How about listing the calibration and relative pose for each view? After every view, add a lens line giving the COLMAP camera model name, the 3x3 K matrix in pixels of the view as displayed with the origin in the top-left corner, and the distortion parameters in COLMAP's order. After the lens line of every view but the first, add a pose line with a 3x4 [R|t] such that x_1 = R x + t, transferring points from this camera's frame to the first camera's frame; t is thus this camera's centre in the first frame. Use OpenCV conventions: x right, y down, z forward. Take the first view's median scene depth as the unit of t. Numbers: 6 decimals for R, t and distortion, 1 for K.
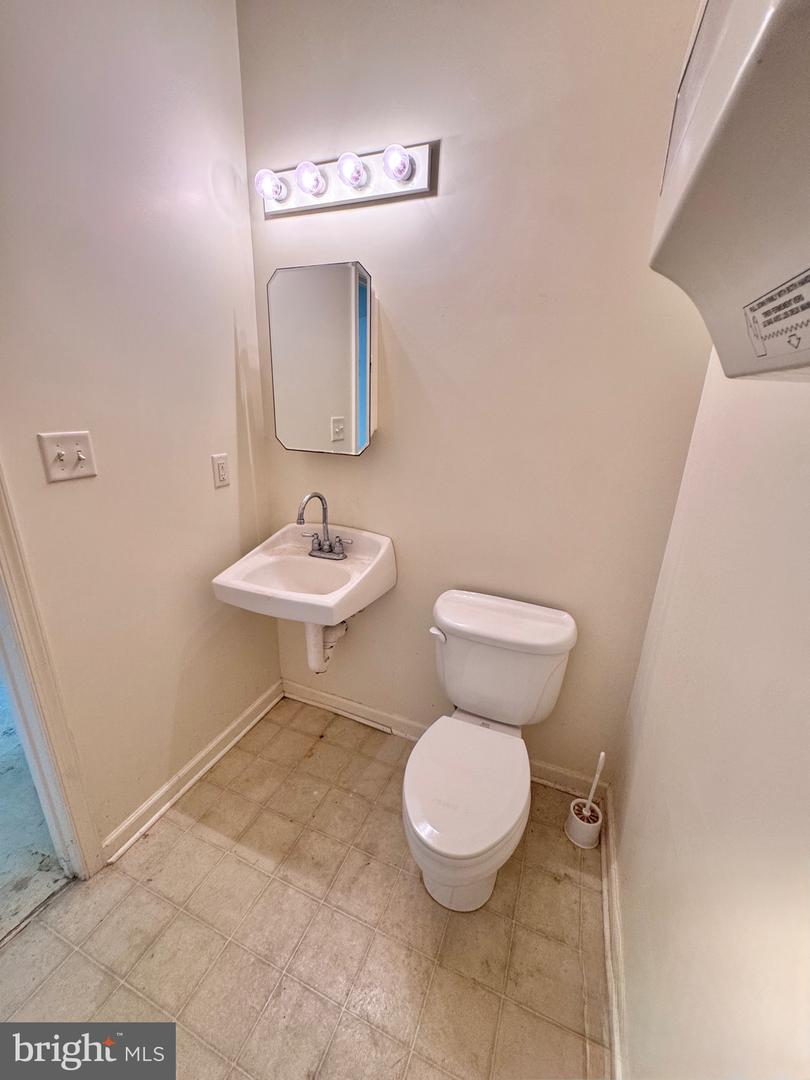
lens RADIAL K [[433.5, 0, 405.0], [0, 433.5, 540.0], [0, 0, 1]] dist [-0.001369, -0.000246]
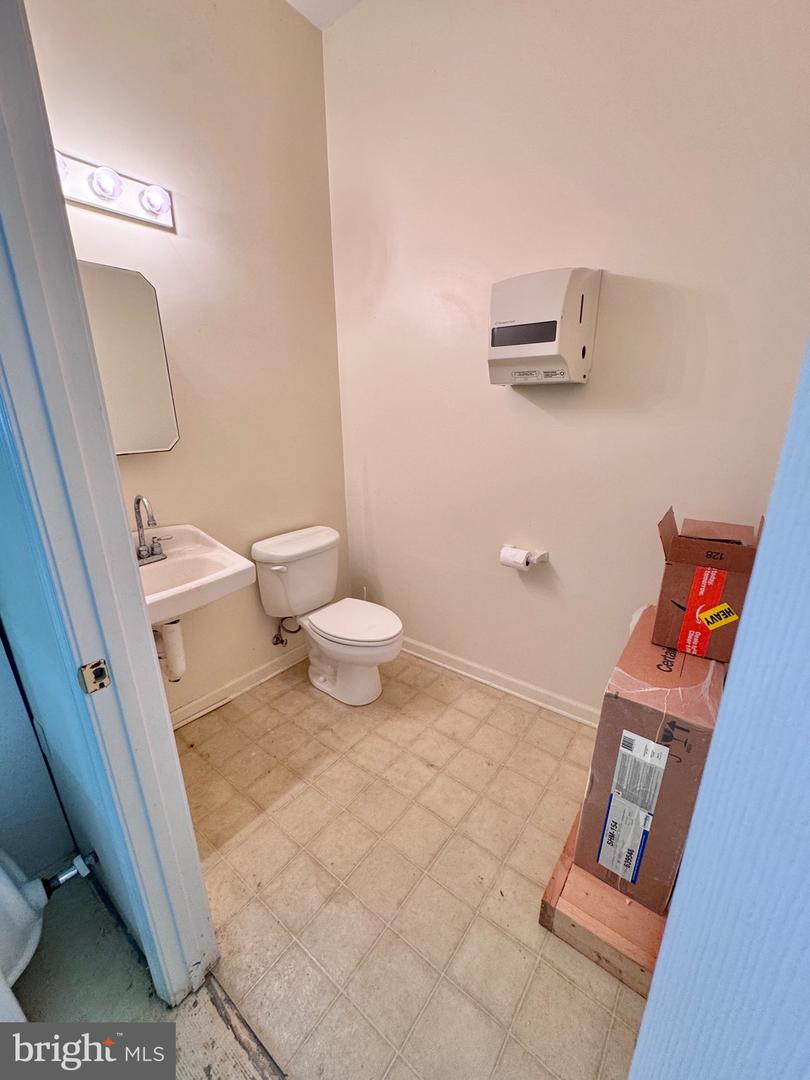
lens RADIAL K [[433.5, 0, 405.0], [0, 433.5, 540.0], [0, 0, 1]] dist [-0.001369, -0.000246]
pose [[0.266890, -0.319182, 0.909336, -1.090118], [0.324957, 0.918109, 0.226887, -0.048547], [-0.907289, 0.234942, 0.348755, 0.159965]]
